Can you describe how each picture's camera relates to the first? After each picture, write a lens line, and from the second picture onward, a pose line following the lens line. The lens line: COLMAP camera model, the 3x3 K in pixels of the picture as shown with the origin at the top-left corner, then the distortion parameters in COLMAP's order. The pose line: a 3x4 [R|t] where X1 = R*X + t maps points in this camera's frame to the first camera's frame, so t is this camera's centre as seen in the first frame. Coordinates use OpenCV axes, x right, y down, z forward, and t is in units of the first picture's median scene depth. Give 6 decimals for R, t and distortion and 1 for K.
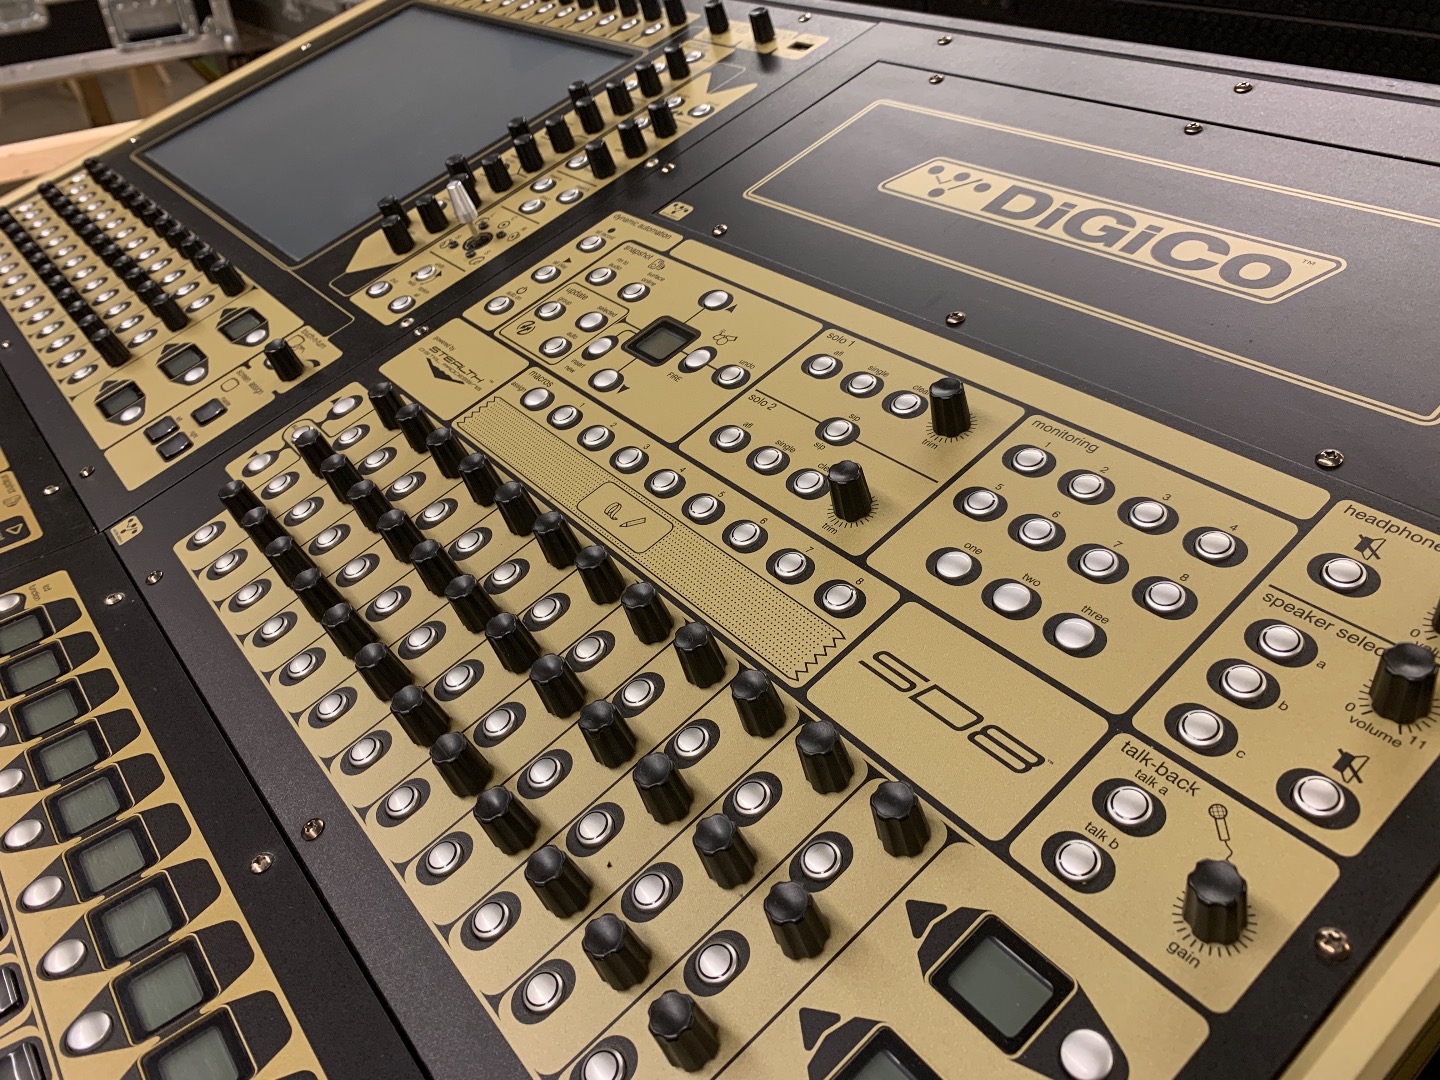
lens RADIAL K [[1111.2, 0, 726.4], [0, 1111.2, 551.7], [0, 0, 1]] dist [0.019241, -0.029596]
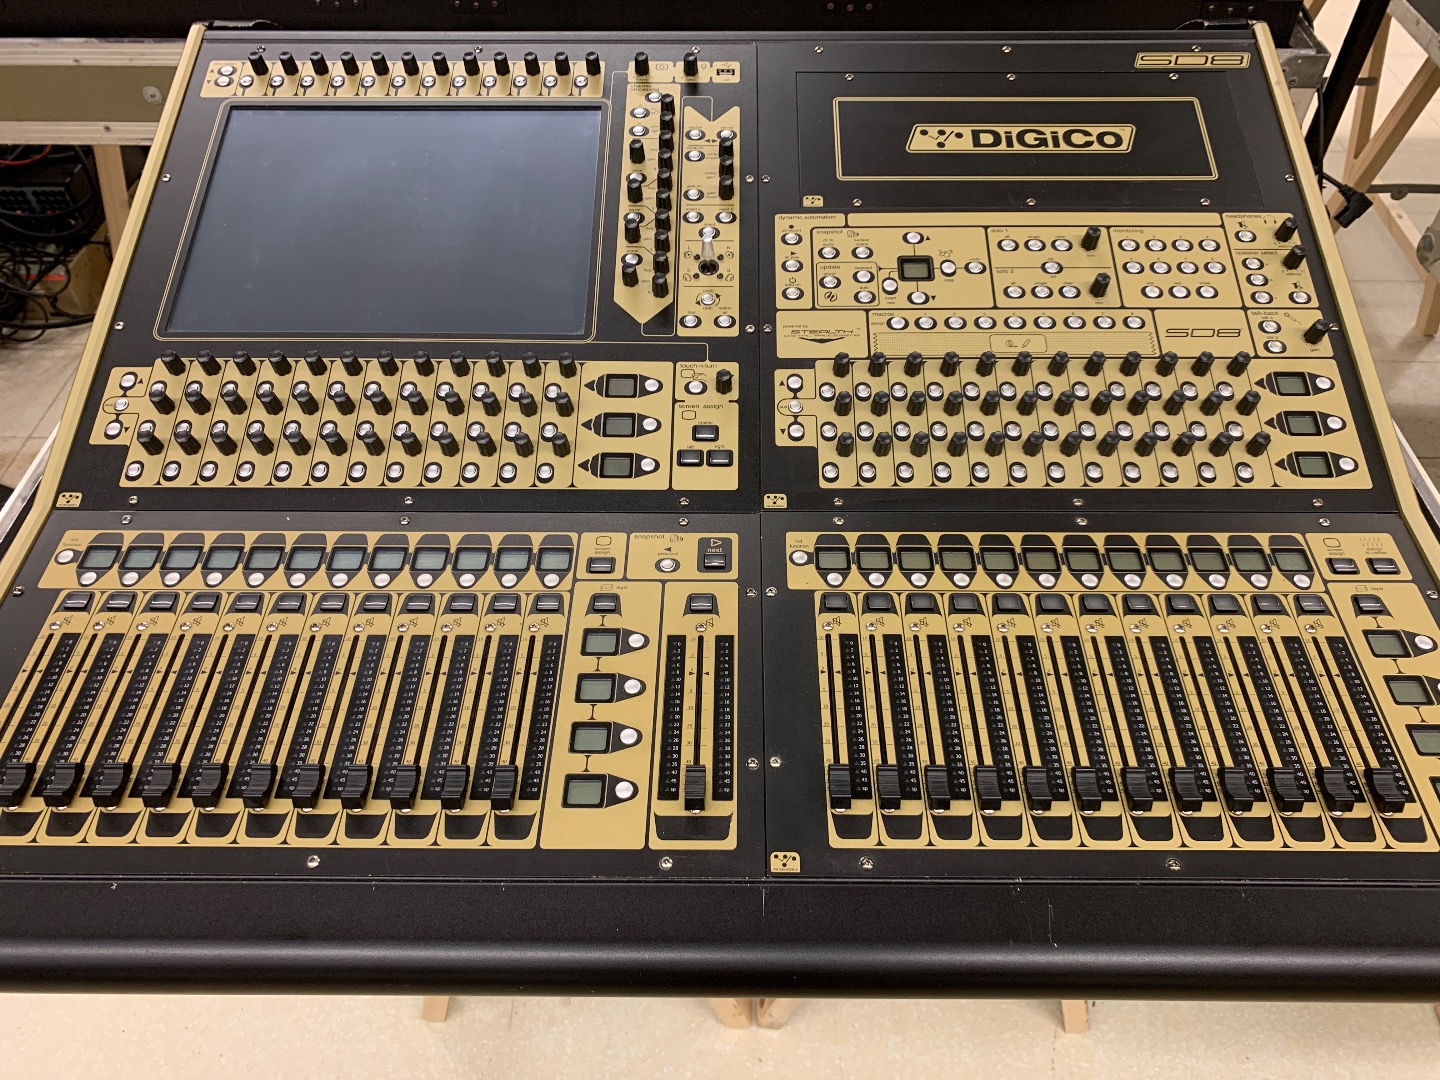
lens RADIAL K [[1111.2, 0, 726.5], [0, 1111.2, 534.2], [0, 0, 1]] dist [0.019241, -0.029596]
pose [[0.625776, -0.536815, 0.565892, -1.526601], [0.426809, 0.842909, 0.327624, -0.547085], [-0.652869, 0.036509, 0.756590, -0.217886]]
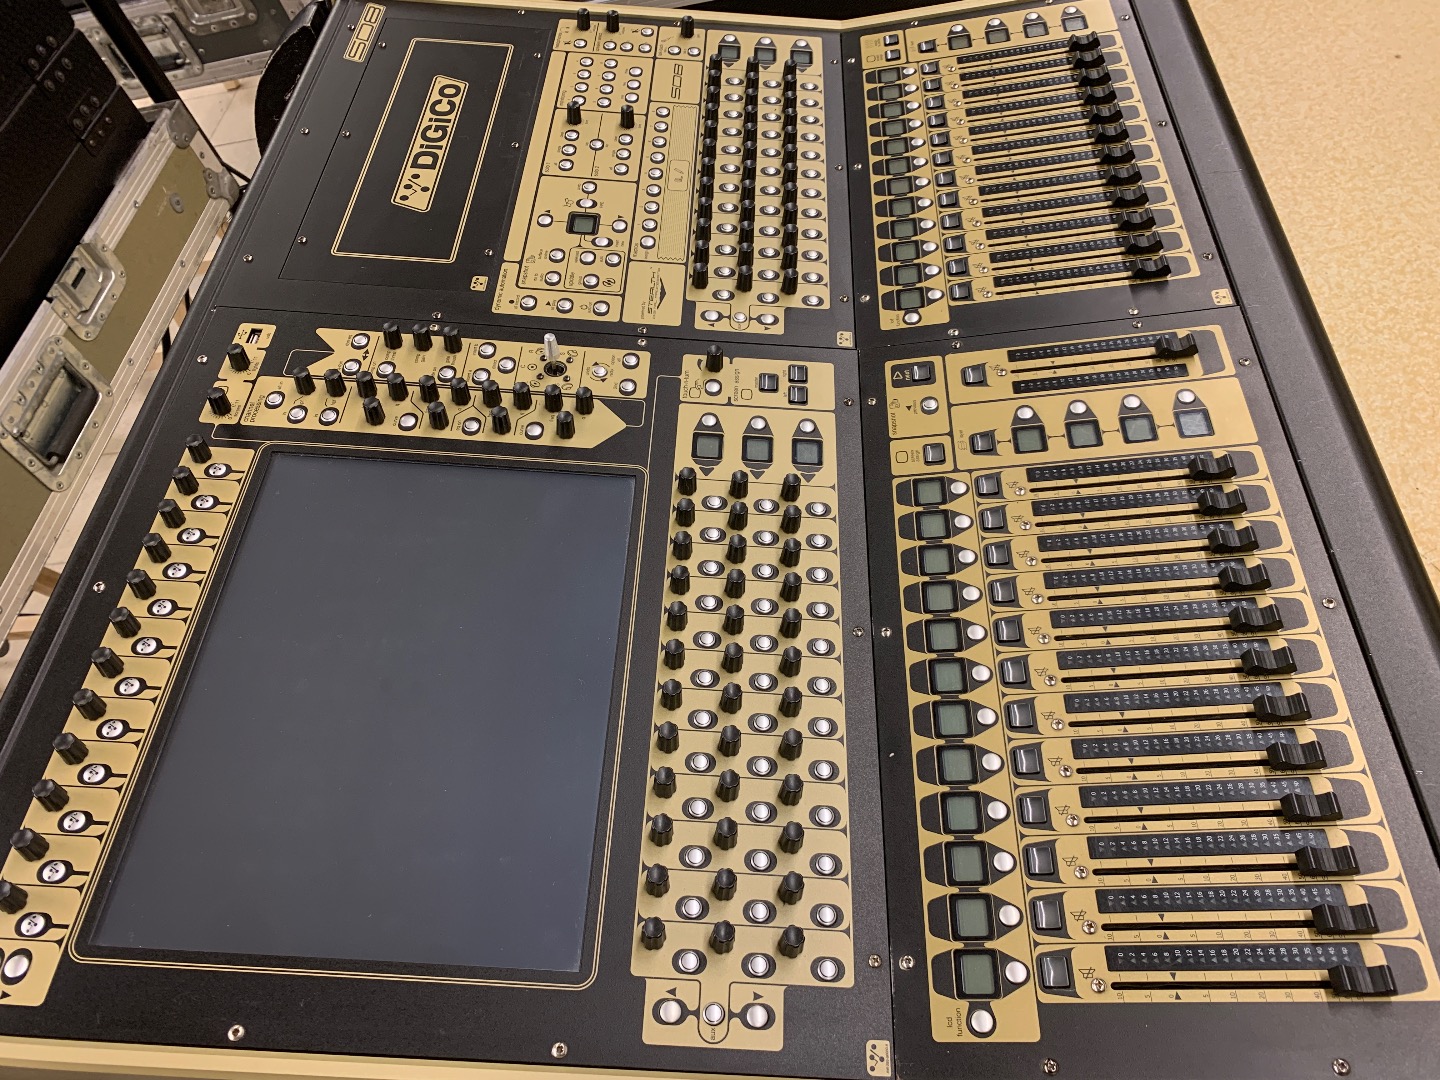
lens RADIAL K [[1111.2, 0, 720.5], [0, 1111.2, 539.5], [0, 0, 1]] dist [0.019241, -0.029596]
pose [[-0.728469, -0.383231, 0.567861, -1.494628], [0.579563, 0.097240, 0.809105, -1.513733], [-0.365293, 0.918520, 0.151270, 1.072550]]
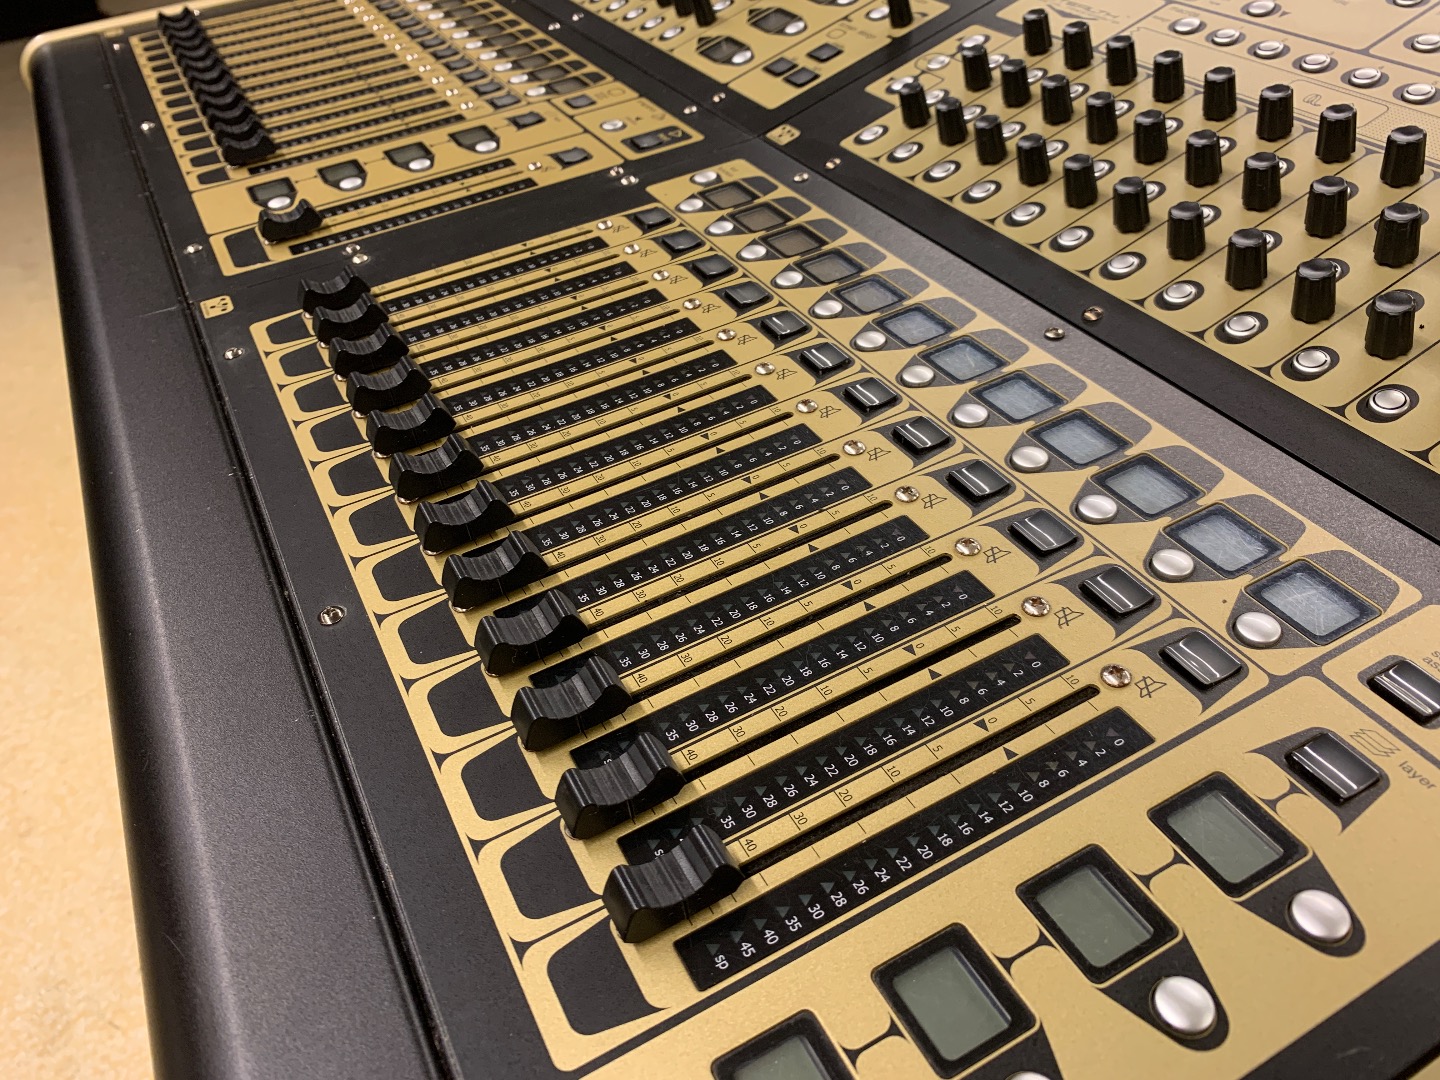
lens RADIAL K [[1111.2, 0, 715.0], [0, 1111.2, 536.7], [0, 0, 1]] dist [0.019241, -0.029596]
pose [[0.983338, 0.113257, -0.142196, -0.388192], [-0.100289, 0.990385, 0.095292, 0.279656], [0.151622, -0.079443, 0.985241, -0.164607]]
